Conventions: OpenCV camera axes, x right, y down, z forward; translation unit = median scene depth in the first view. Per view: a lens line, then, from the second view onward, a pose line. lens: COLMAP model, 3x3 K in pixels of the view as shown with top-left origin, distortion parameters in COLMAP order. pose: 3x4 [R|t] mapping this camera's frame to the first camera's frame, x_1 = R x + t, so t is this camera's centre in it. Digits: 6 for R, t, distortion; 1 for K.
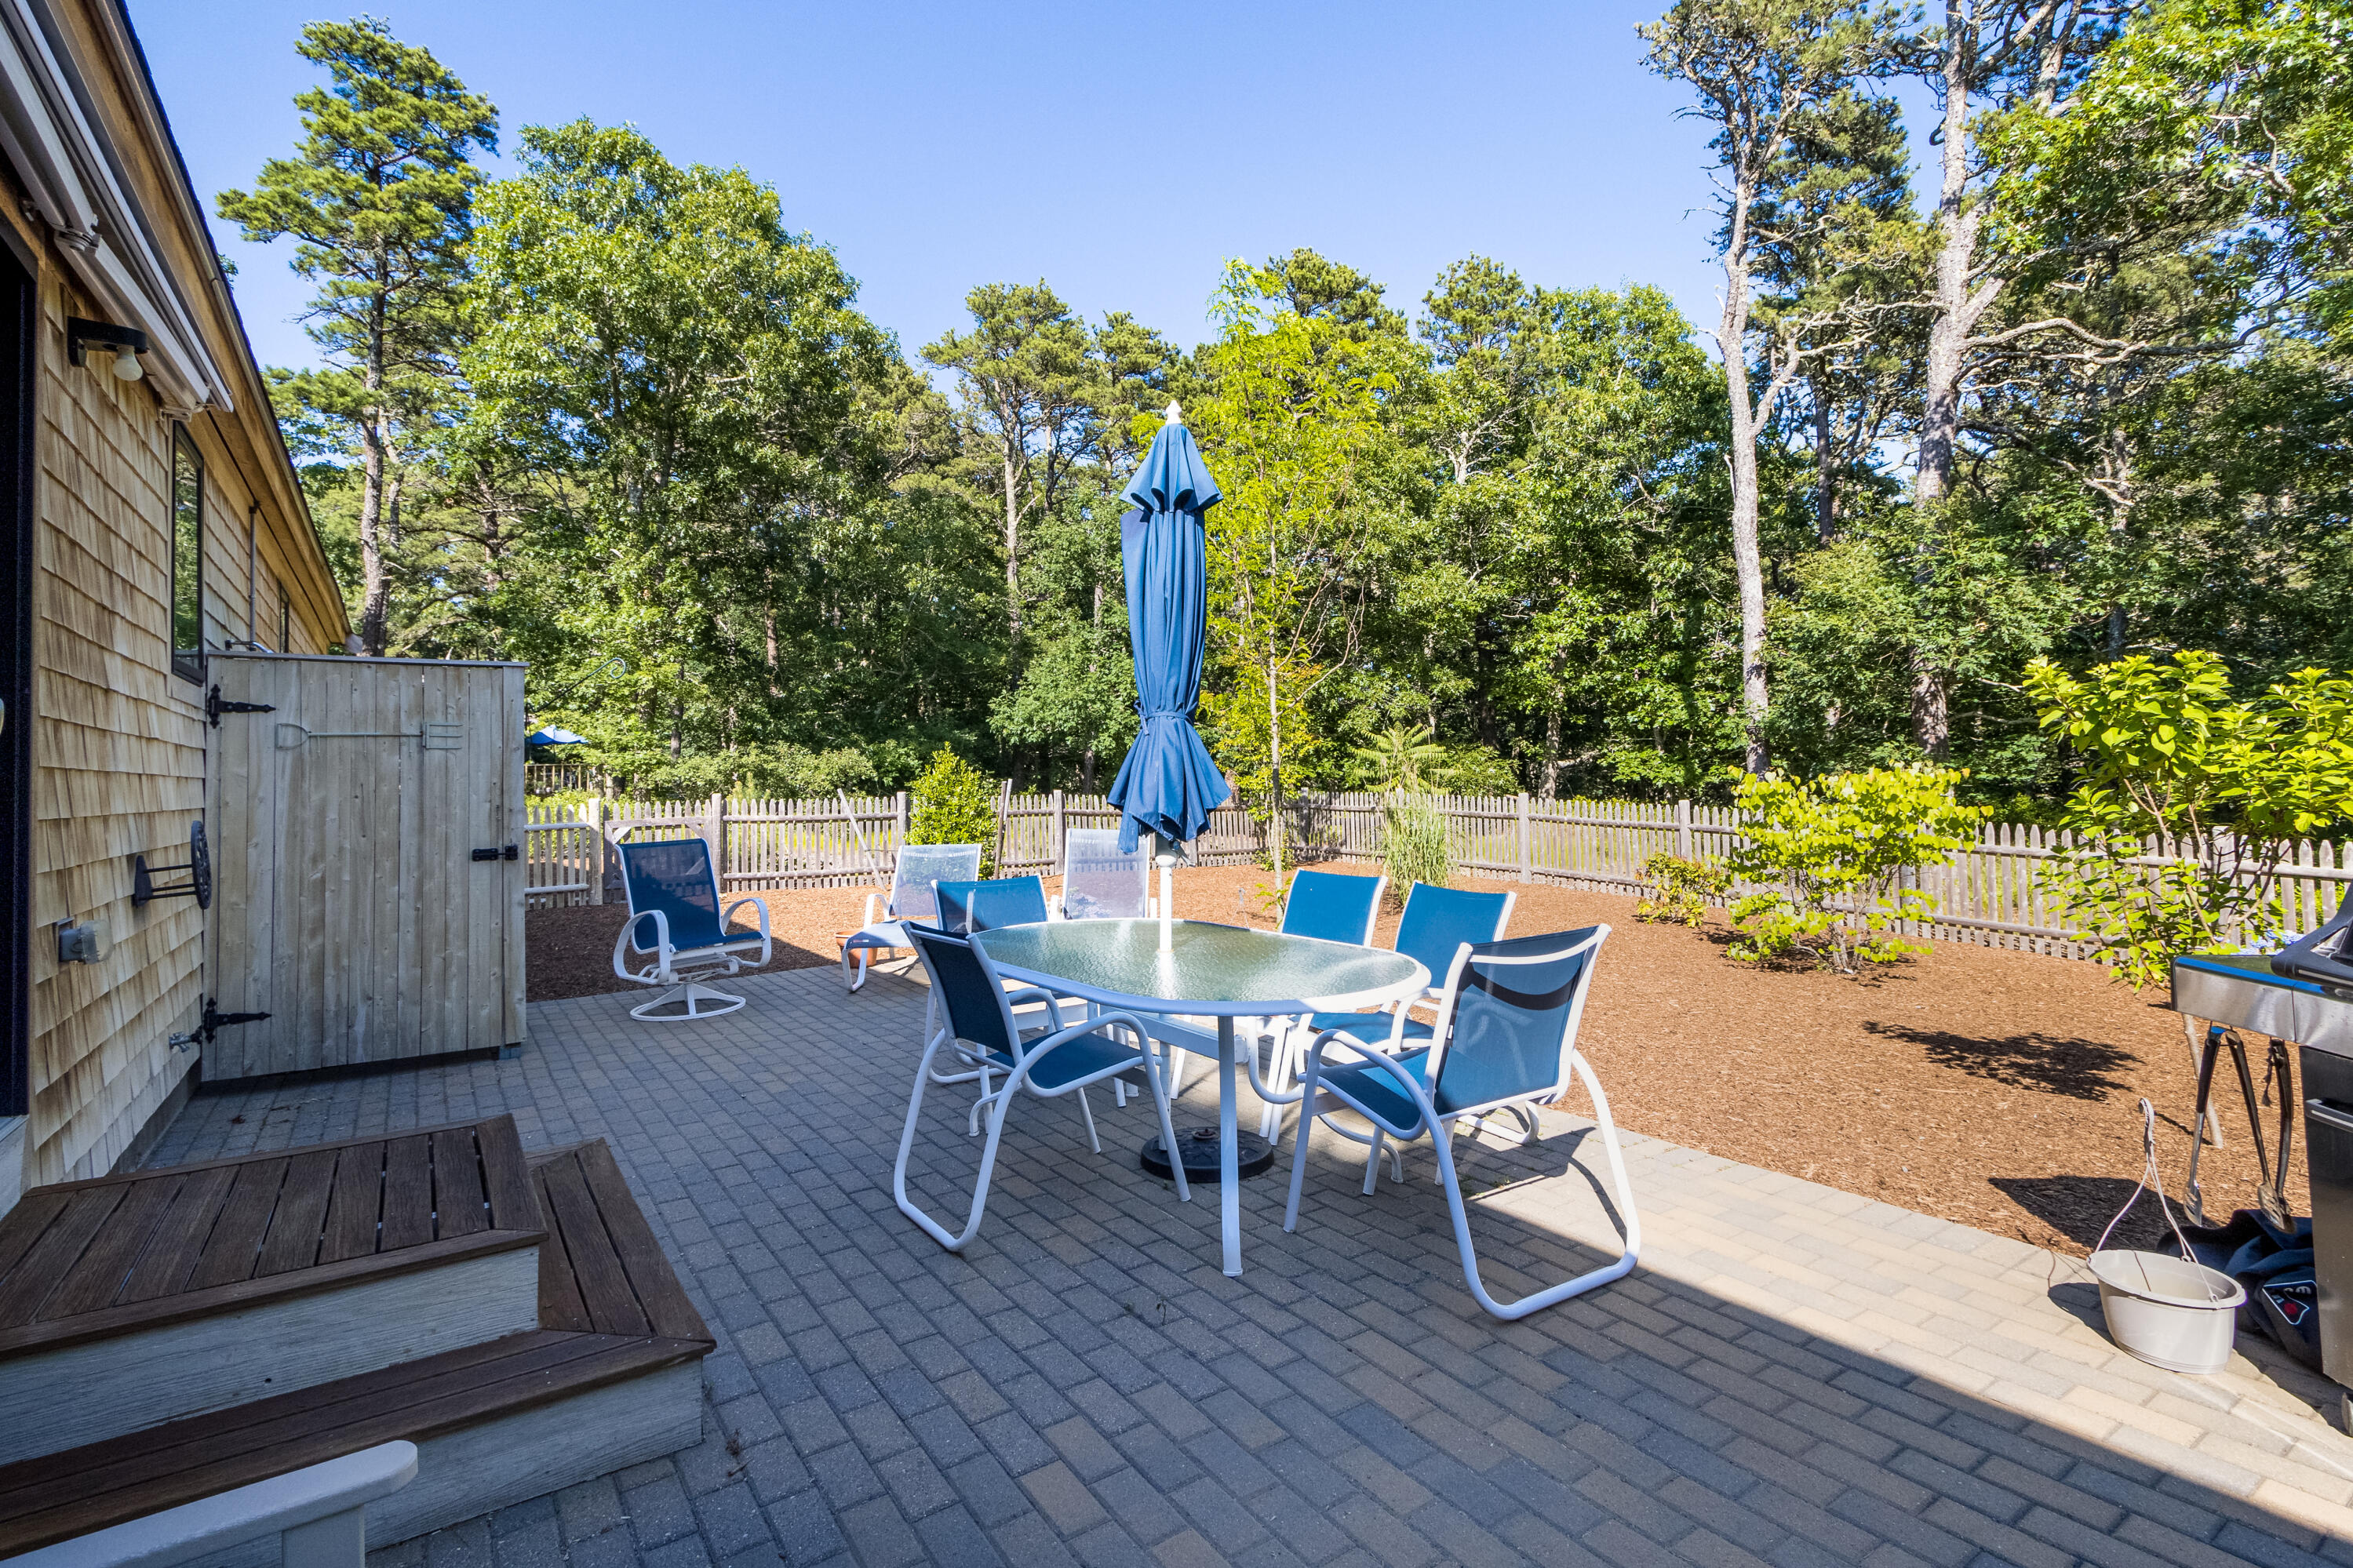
lens RADIAL K [[1129.0, 0, 1153.1], [0, 1129.0, 750.7], [0, 0, 1]] dist [-0.006449, -0.000715]
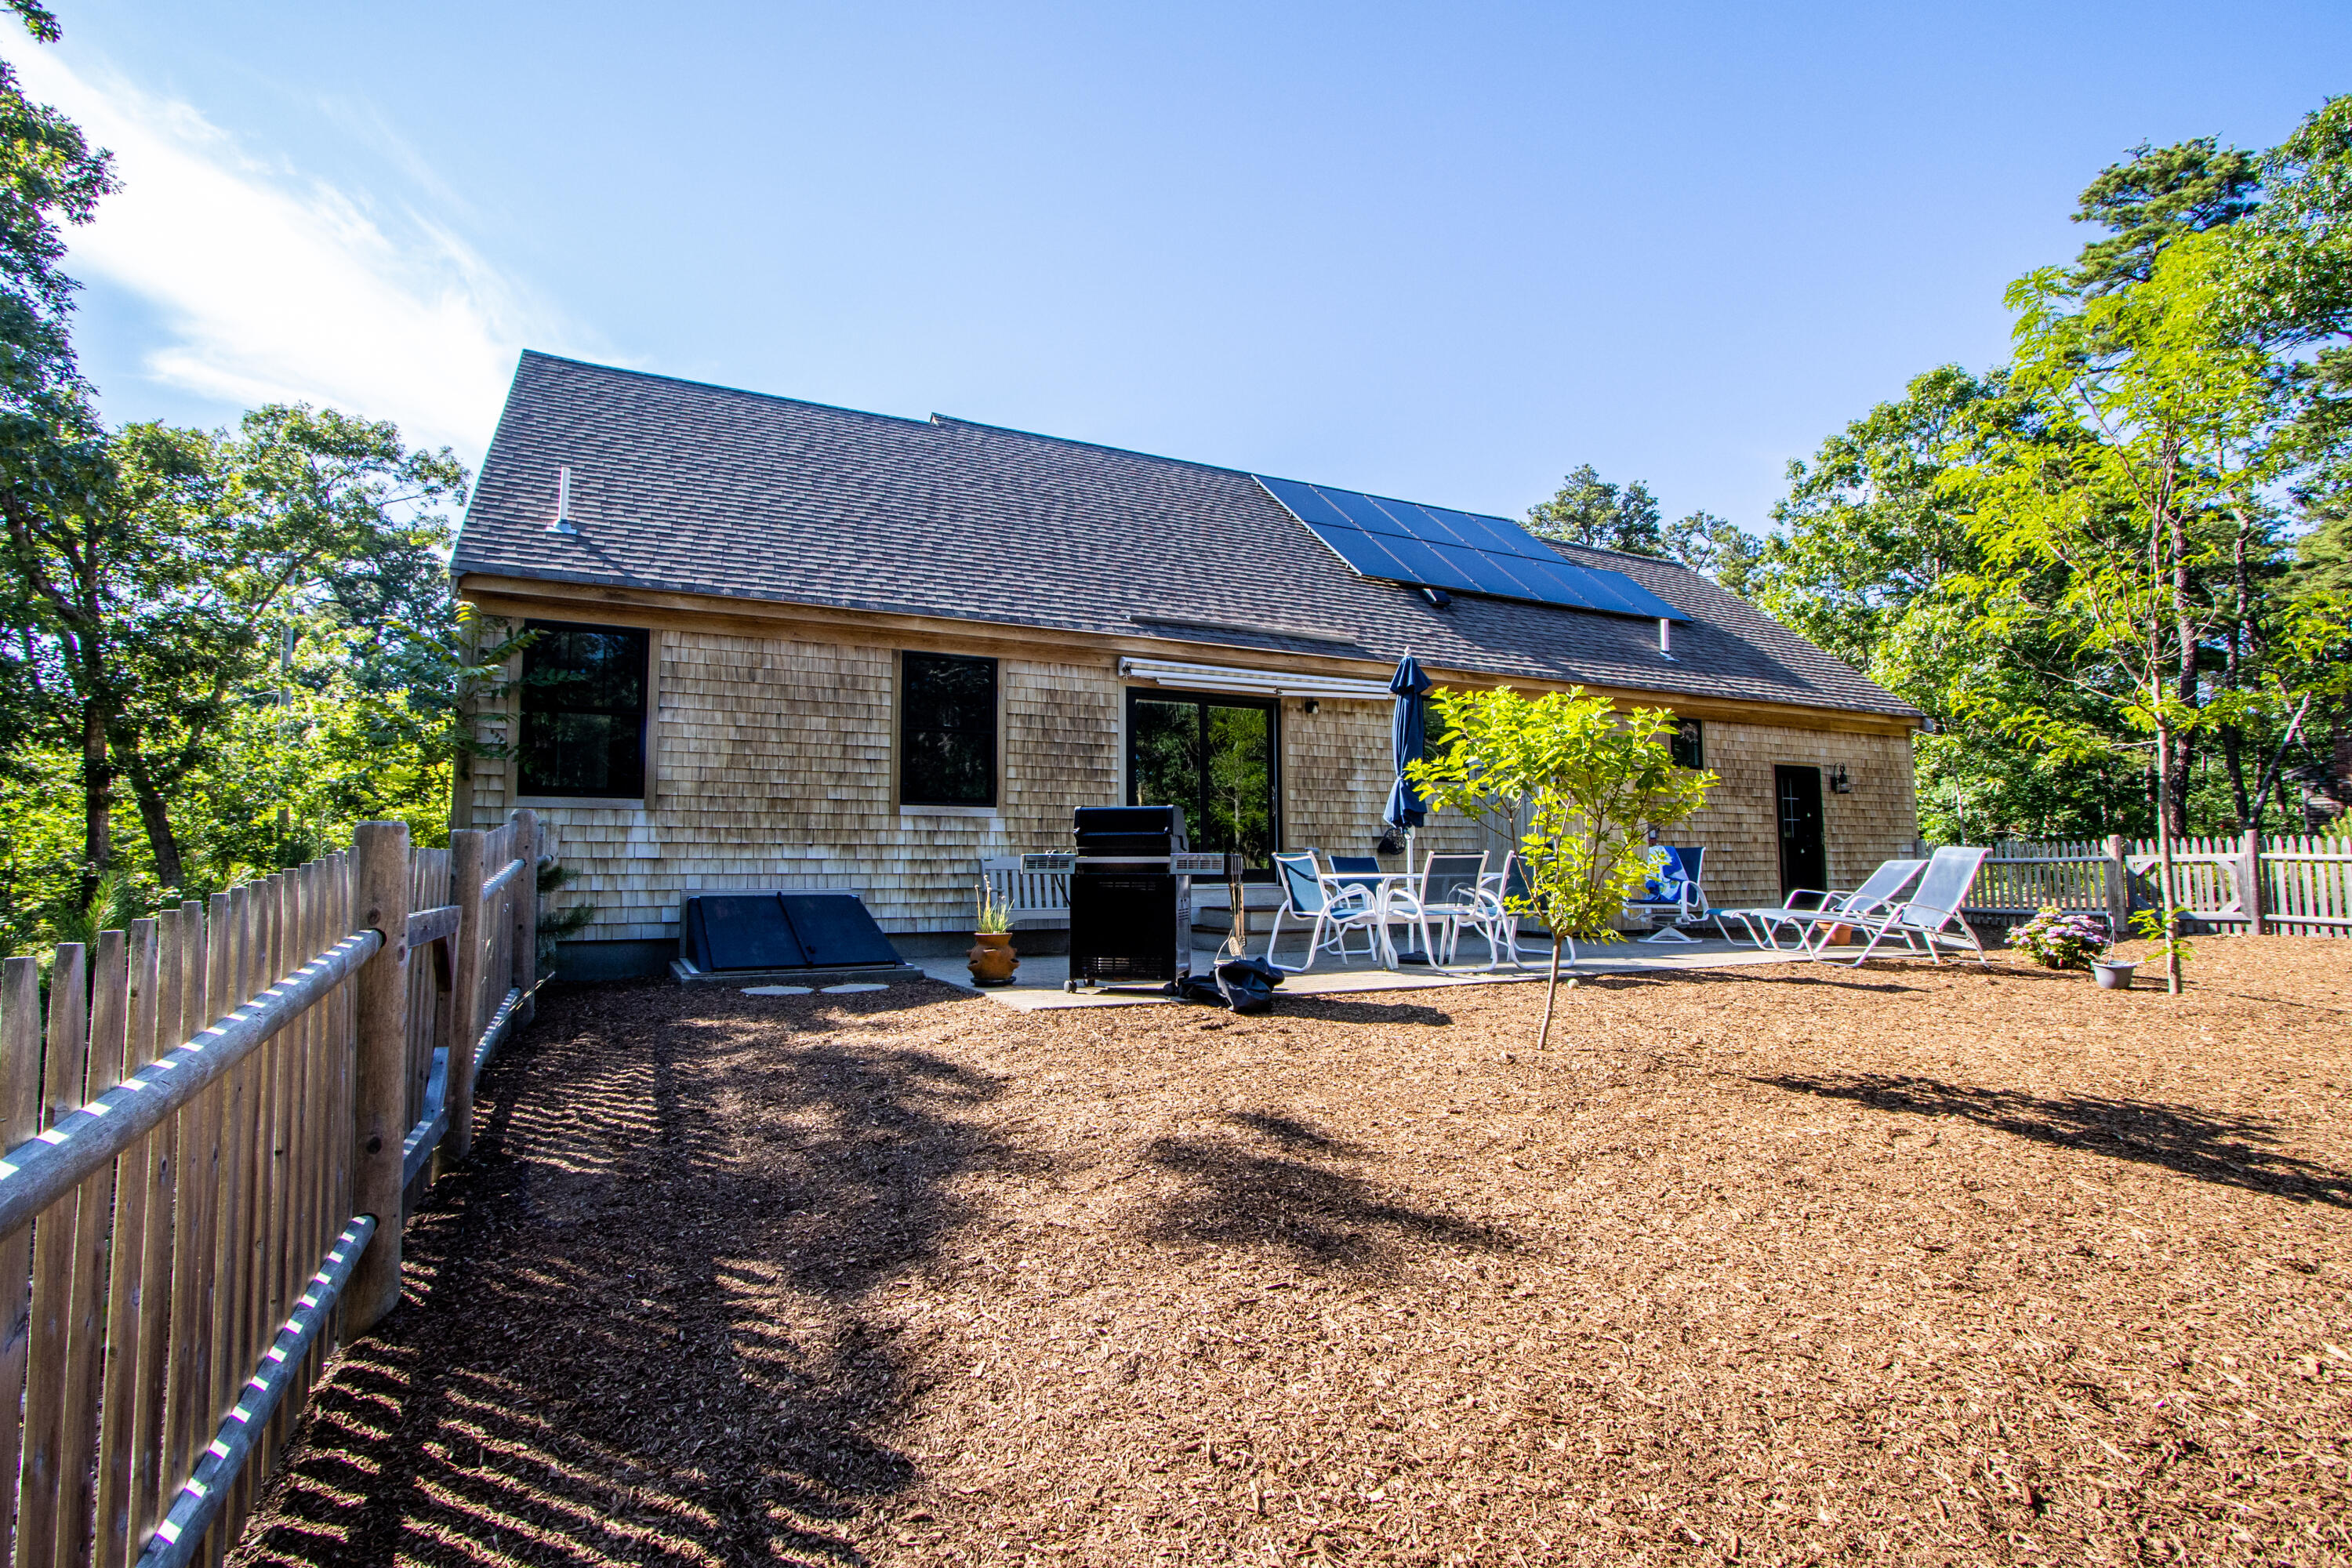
lens RADIAL K [[1140.0, 0, 1177.0], [0, 1140.0, 796.1], [0, 0, 1]] dist [-0.013272, -0.000437]
pose [[-0.115626, -0.044421, -0.992299, 0.562518], [0.028465, 0.998441, -0.048013, 0.024970], [0.992885, -0.033797, -0.114182, 0.173994]]
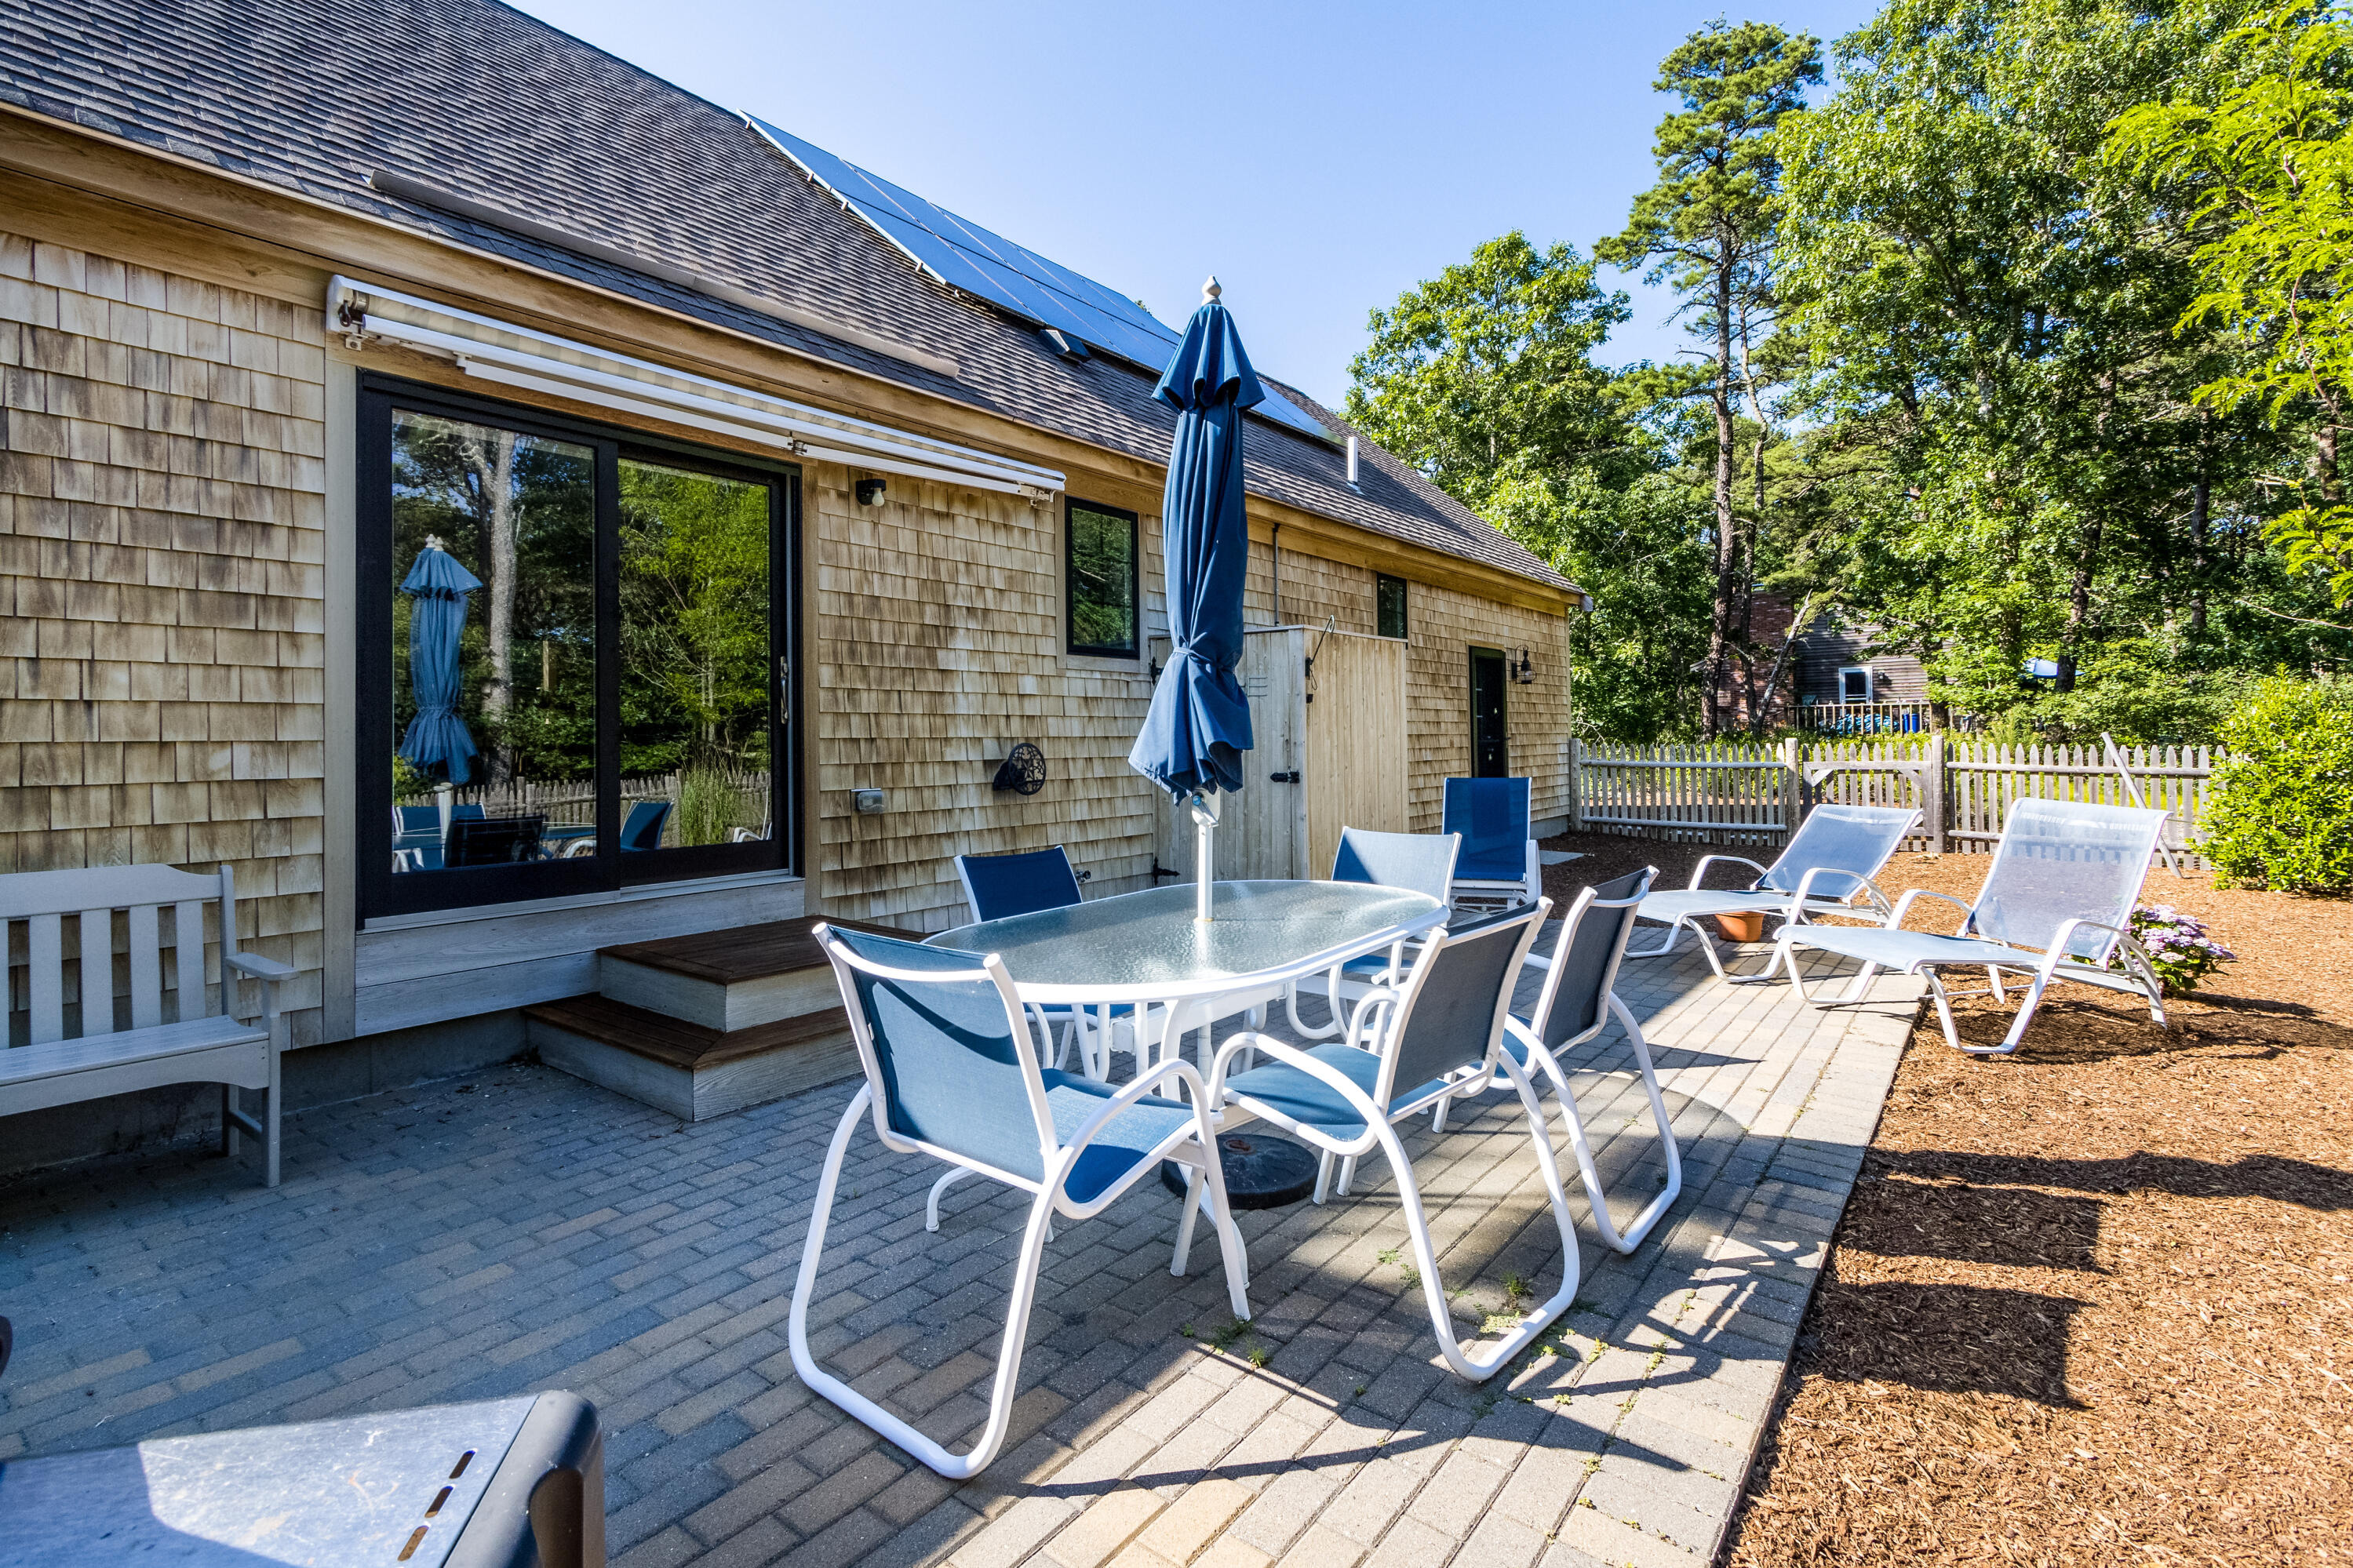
lens RADIAL K [[1097.2, 0, 1173.1], [0, 1097.2, 732.6], [0, 0, 1]] dist [0.003085, 0.000450]
pose [[0.321842, 0.017970, -0.946623, 0.179911], [0.020404, 0.999456, 0.025910, 0.001966], [0.946574, -0.027654, 0.321300, 0.156399]]
